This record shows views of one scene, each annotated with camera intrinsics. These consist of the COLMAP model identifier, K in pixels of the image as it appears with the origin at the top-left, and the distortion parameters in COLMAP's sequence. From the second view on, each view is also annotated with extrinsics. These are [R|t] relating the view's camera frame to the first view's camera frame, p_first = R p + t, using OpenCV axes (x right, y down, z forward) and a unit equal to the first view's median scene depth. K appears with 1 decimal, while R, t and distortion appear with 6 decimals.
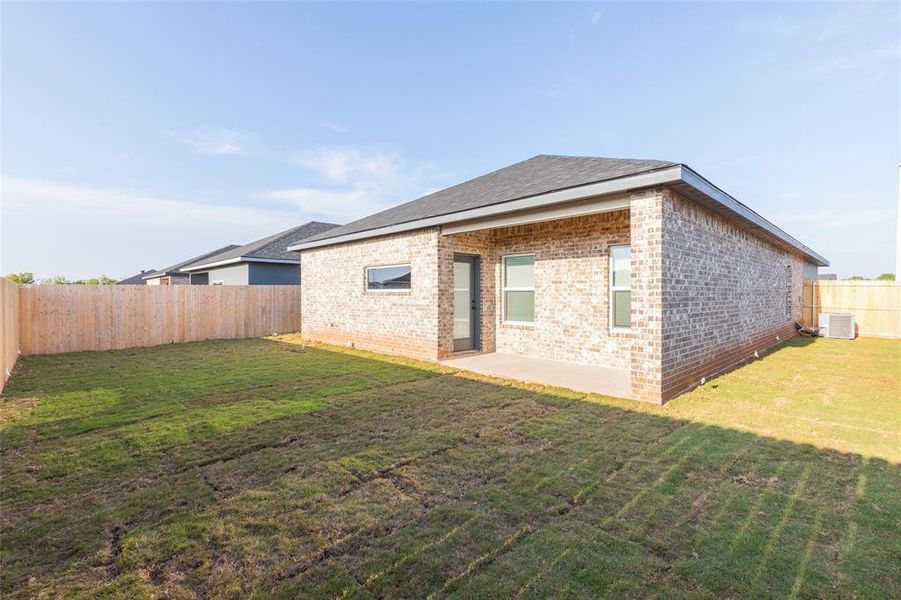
lens RADIAL K [[414.2, 0, 469.4], [0, 414.2, 298.6], [0, 0, 1]] dist [0.002901, 0.000186]
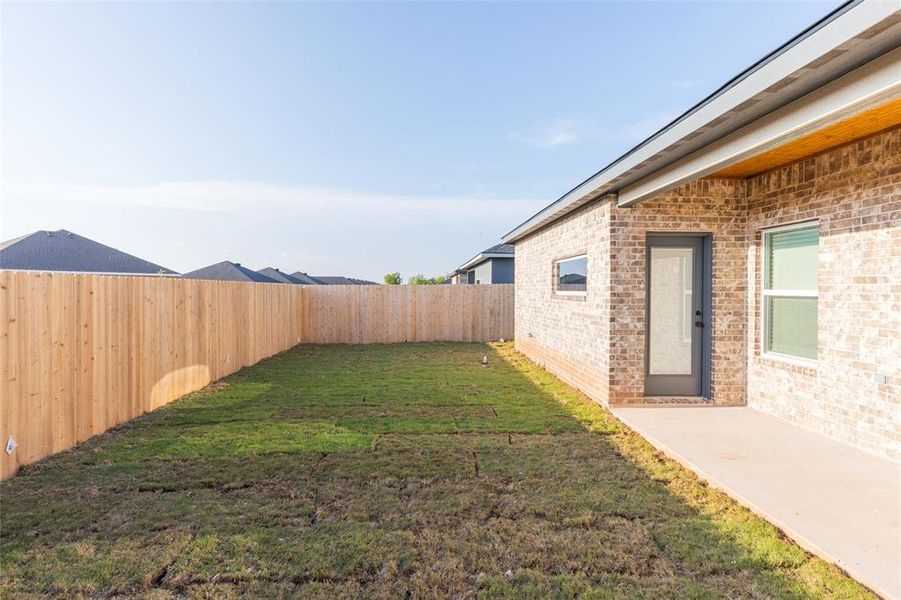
lens RADIAL K [[486.0, 0, 450.5], [0, 486.0, 300.0], [0, 0, 1]] dist [0.002216, 0.000063]
pose [[0.728238, 0.019557, -0.685045, 0.225316], [-0.013923, 0.999809, 0.013743, -0.016785], [0.685183, -0.000471, 0.728371, 0.265201]]
